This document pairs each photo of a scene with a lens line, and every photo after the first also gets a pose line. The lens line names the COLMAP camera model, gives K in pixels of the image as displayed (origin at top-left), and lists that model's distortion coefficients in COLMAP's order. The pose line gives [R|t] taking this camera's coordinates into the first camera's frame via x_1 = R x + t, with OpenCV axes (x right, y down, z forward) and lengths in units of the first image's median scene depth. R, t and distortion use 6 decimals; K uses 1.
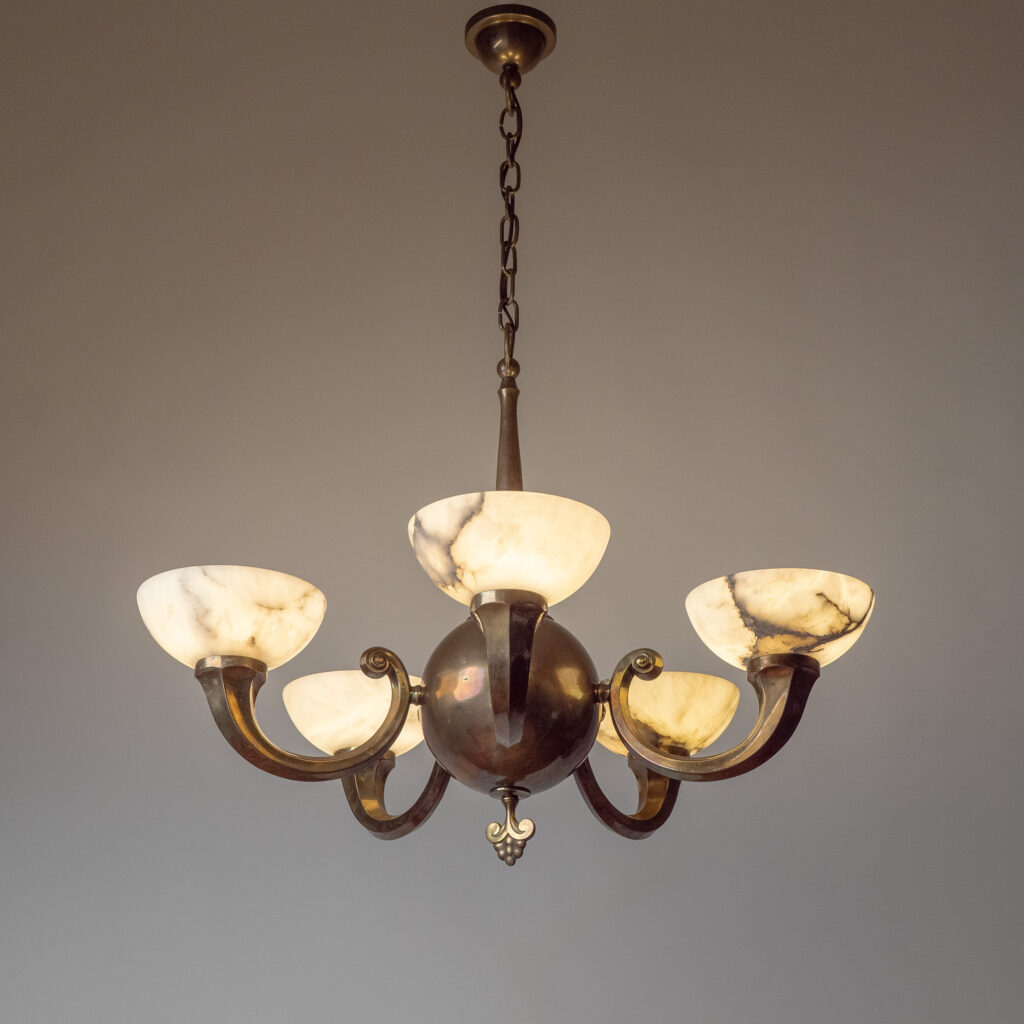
lens RADIAL K [[2282.8, 0, 512.0], [0, 2282.8, 512.0], [0, 0, 1]] dist [-0.057061, 0.099625]
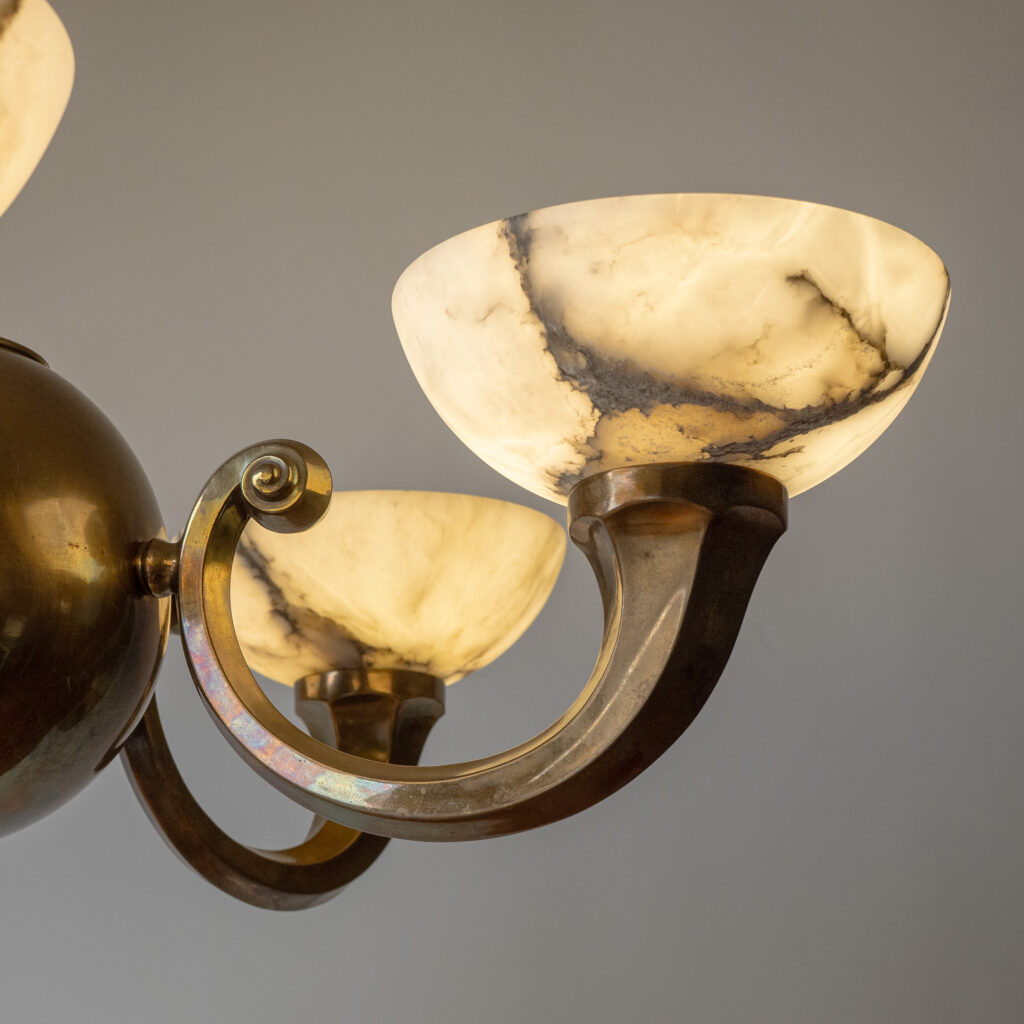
lens RADIAL K [[2282.8, 0, 512.0], [0, 2282.8, 512.0], [0, 0, 1]] dist [-0.057061, 0.099625]
pose [[0.998485, 0.001722, 0.054998, 0.076921], [-0.007736, 0.993976, 0.109328, 0.033521], [-0.054478, -0.109588, 0.992483, 0.674119]]
